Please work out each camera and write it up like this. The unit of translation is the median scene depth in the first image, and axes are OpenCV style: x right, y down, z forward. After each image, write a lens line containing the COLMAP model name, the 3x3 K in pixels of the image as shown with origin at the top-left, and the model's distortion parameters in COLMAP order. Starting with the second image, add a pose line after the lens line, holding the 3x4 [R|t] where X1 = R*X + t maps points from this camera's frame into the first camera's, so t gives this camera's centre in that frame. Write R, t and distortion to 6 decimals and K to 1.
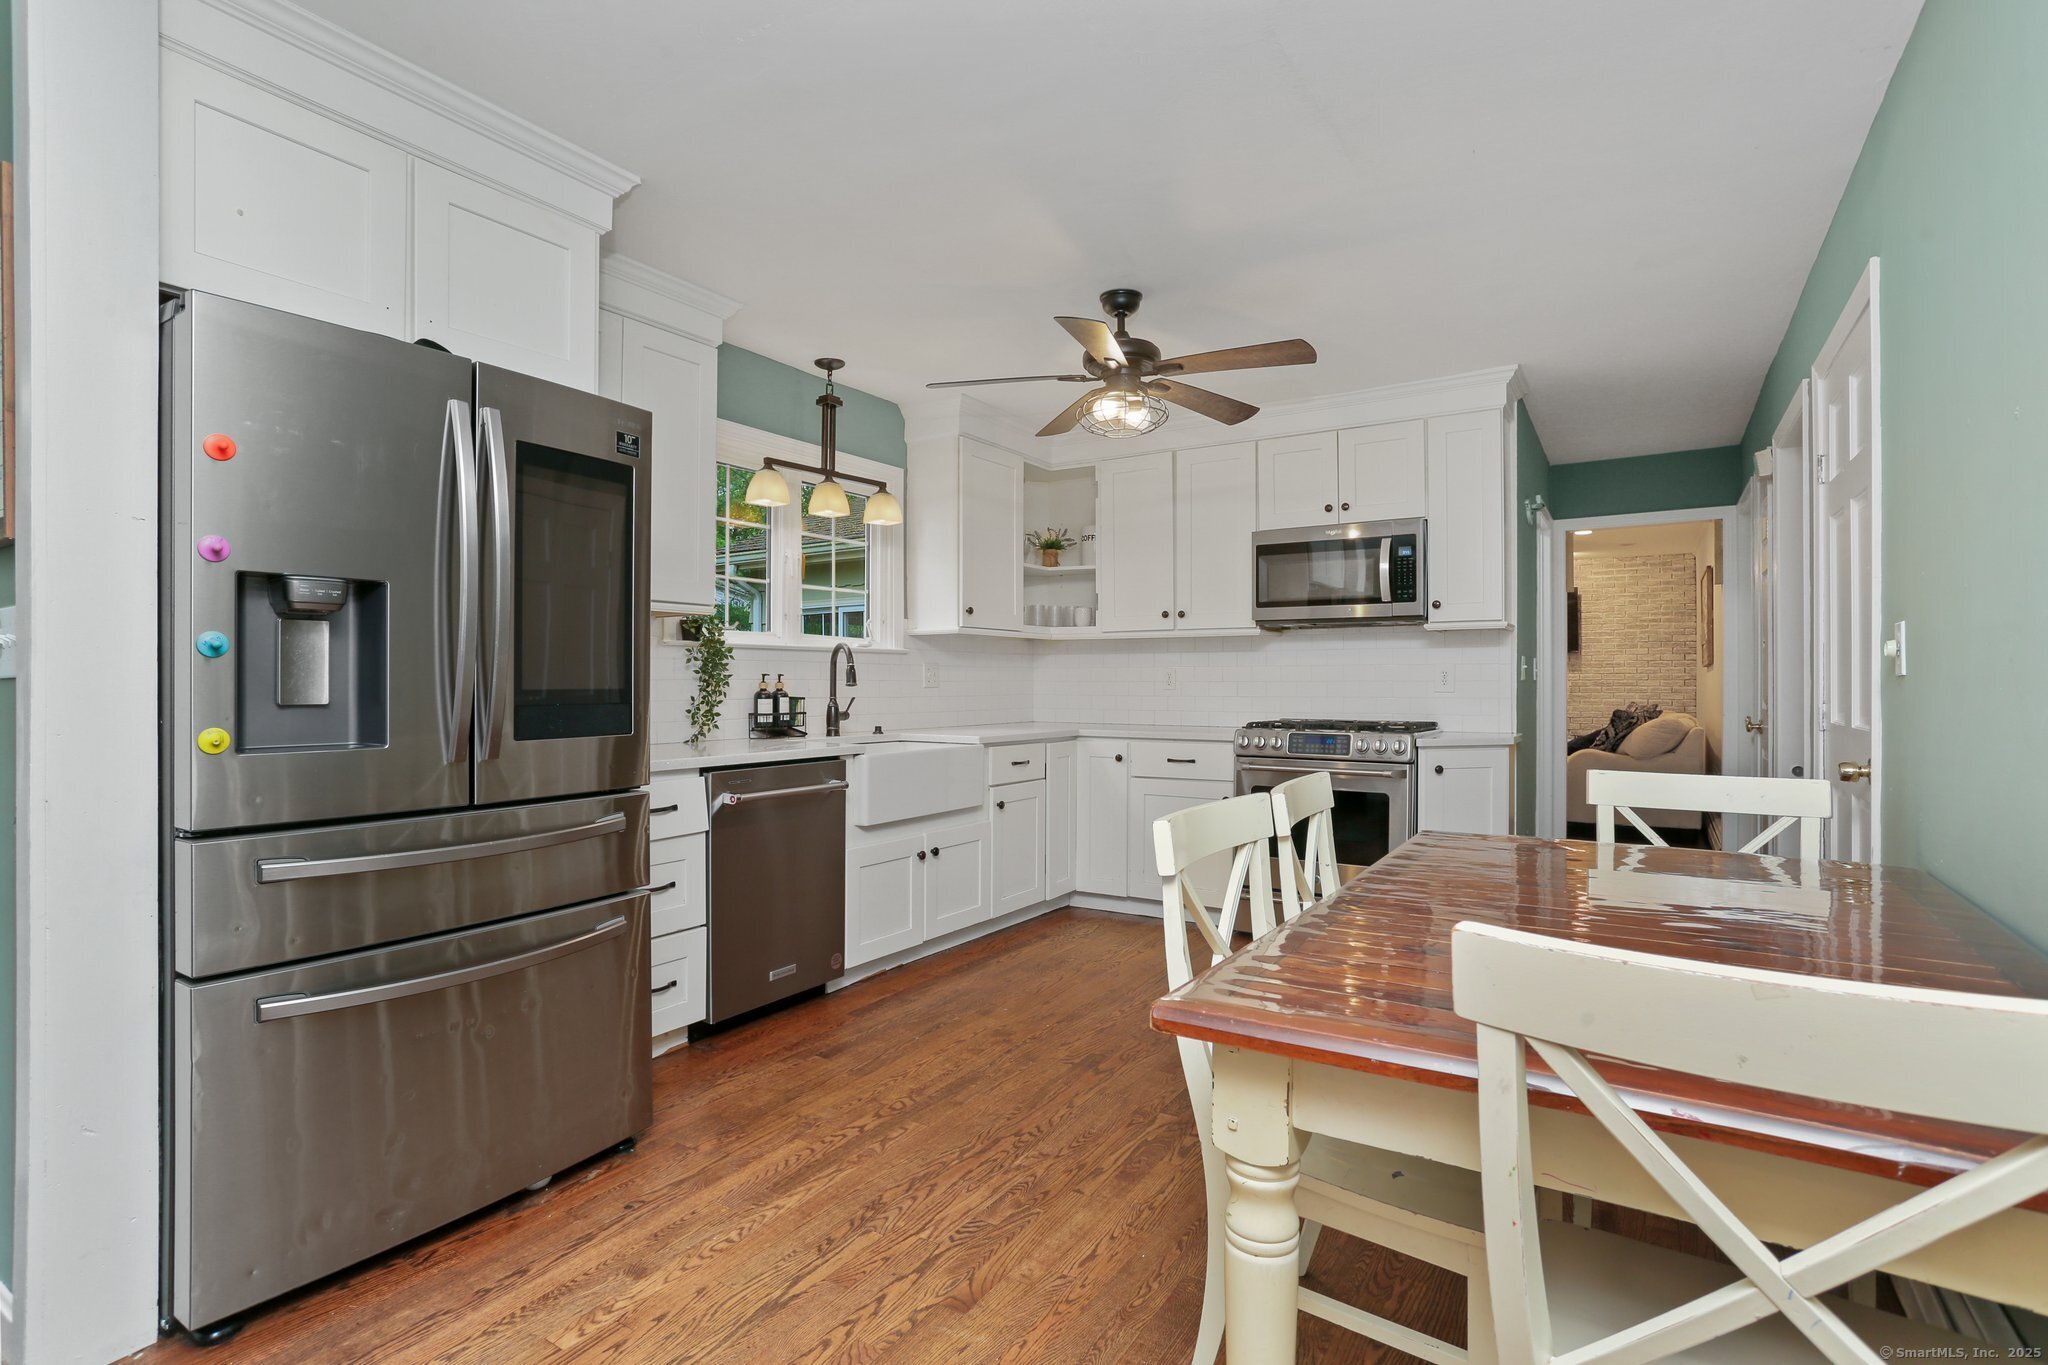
lens RADIAL K [[1006.8, 0, 1019.4], [0, 1006.8, 680.5], [0, 0, 1]] dist [-0.046916, 0.028280]
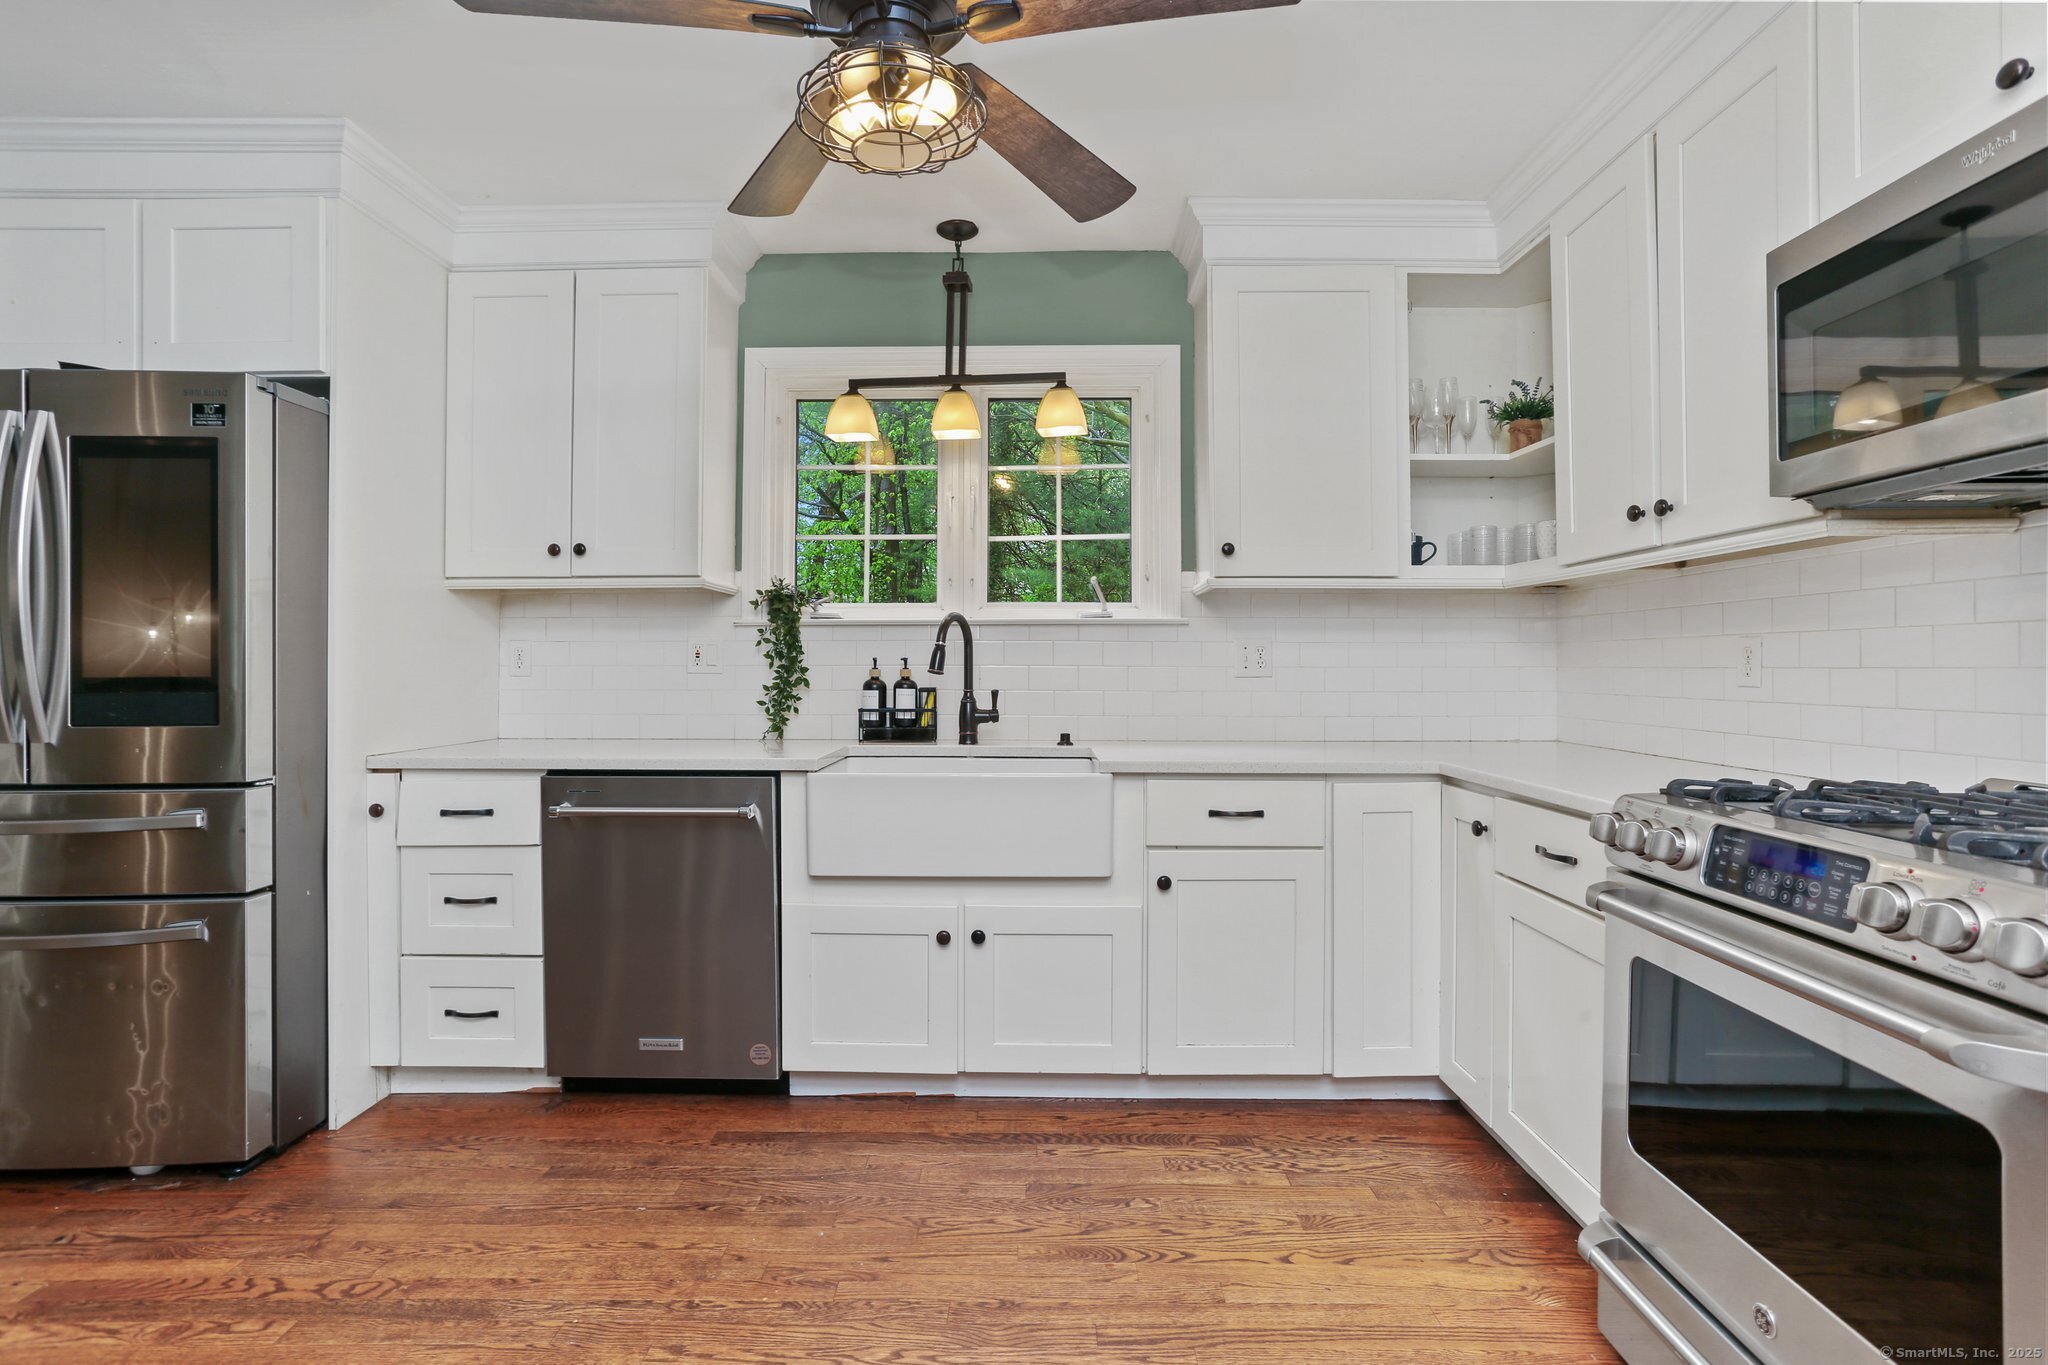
lens RADIAL K [[992.6, 0, 1016.5], [0, 992.6, 662.8], [0, 0, 1]] dist [-0.054391, 0.033316]
pose [[0.522354, -0.004329, -0.852718, 0.440744], [0.002540, 0.999991, -0.003521, 0.000087], [0.852725, -0.000327, 0.522360, 0.667821]]
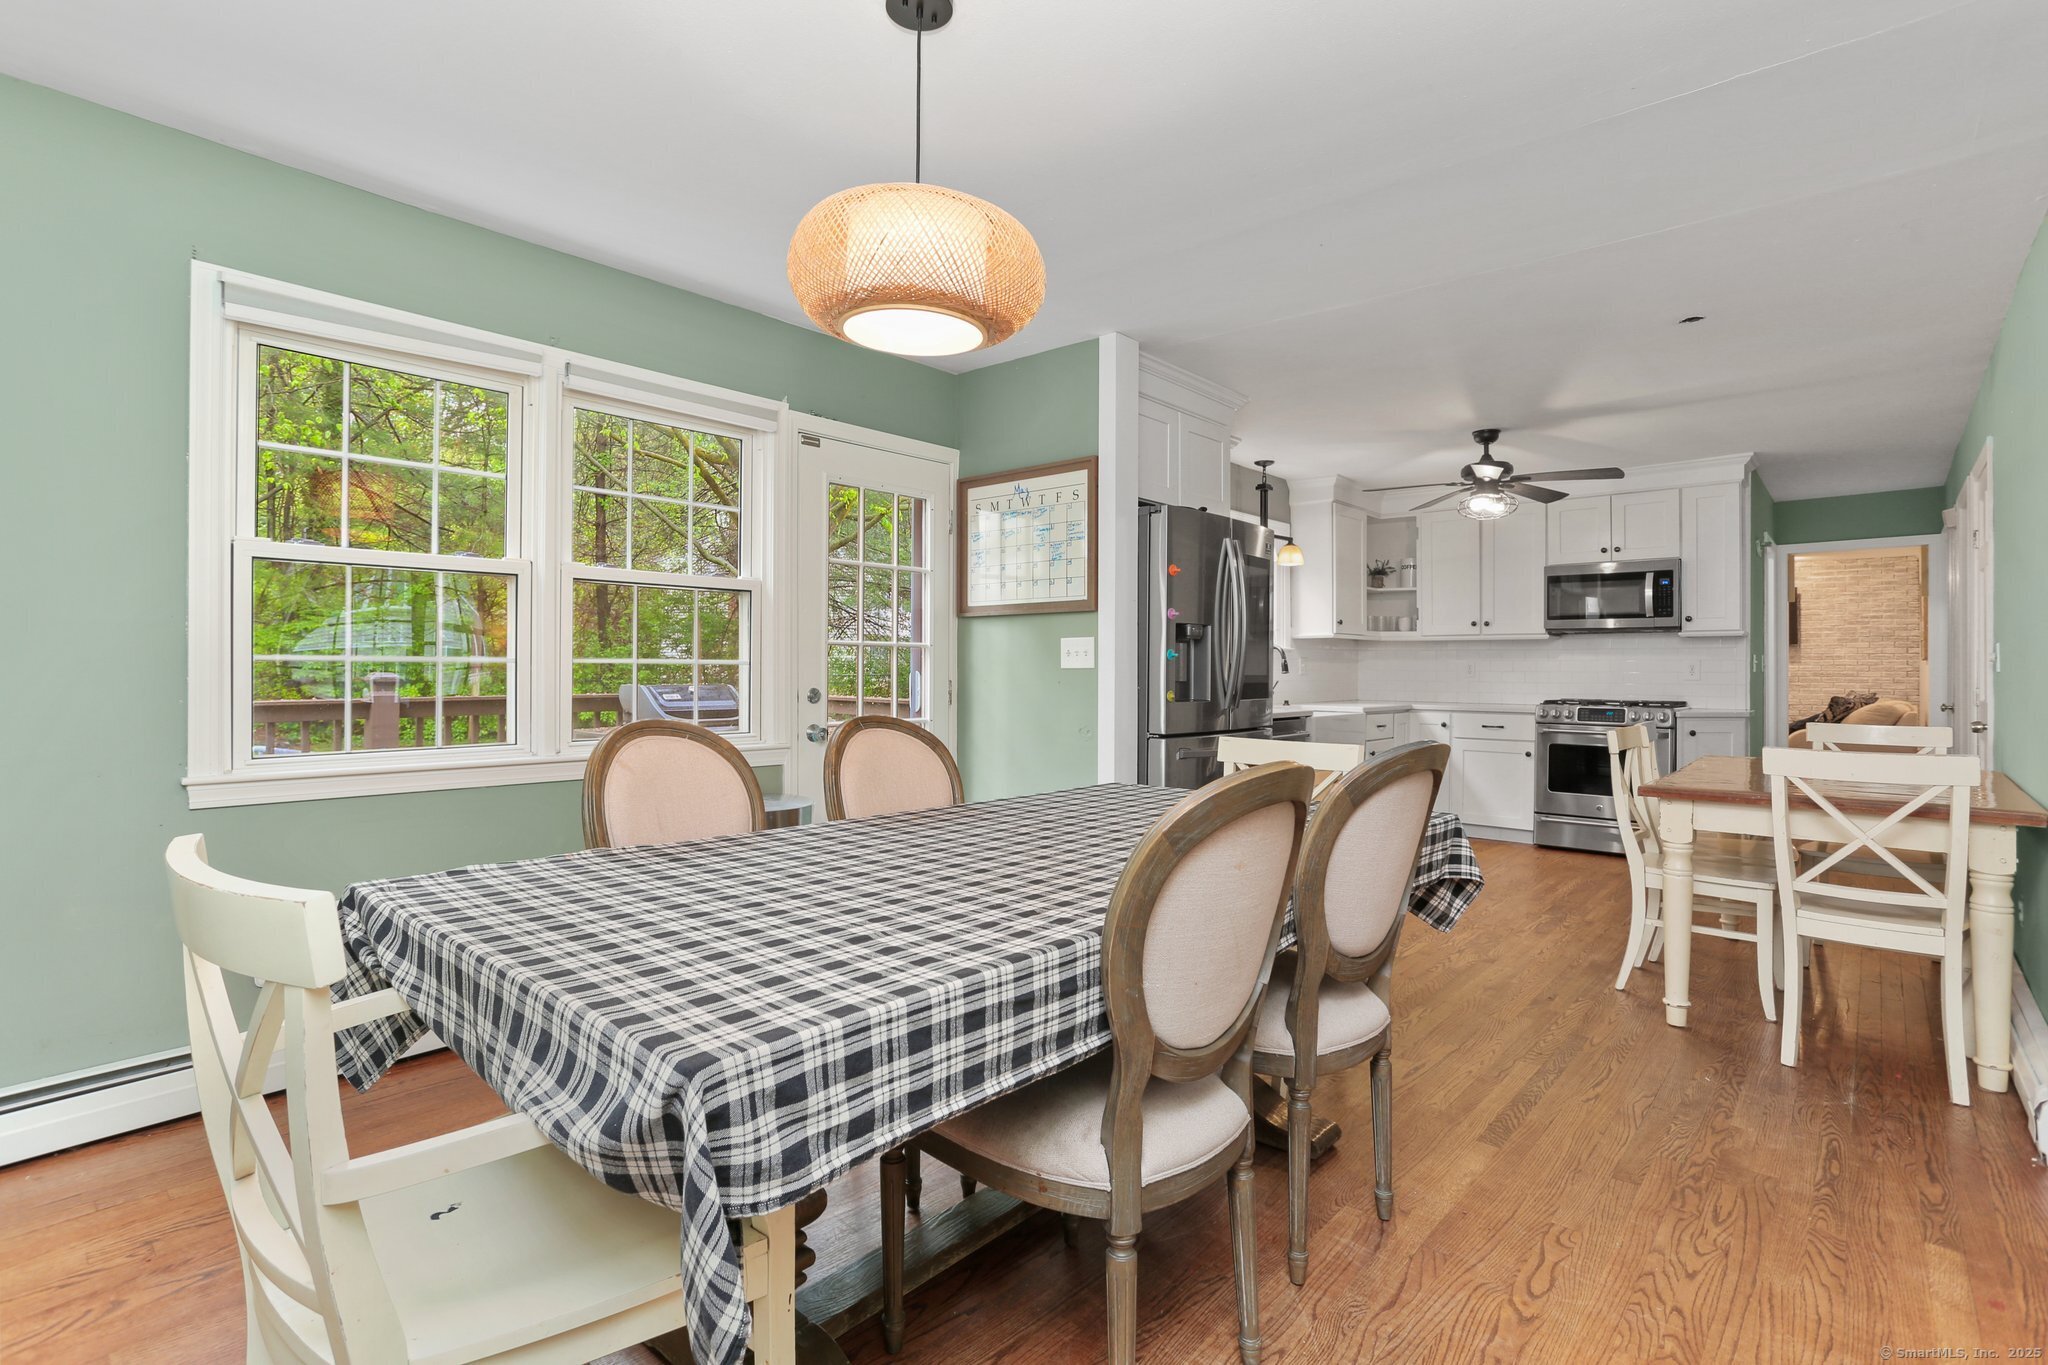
lens RADIAL K [[992.6, 0, 1016.5], [0, 992.6, 662.8], [0, 0, 1]] dist [-0.054391, 0.033316]
pose [[0.986512, 0.003878, -0.163642, -0.316734], [-0.004579, 0.999982, -0.003909, -0.003135], [0.163623, 0.004606, 0.986512, -0.556840]]
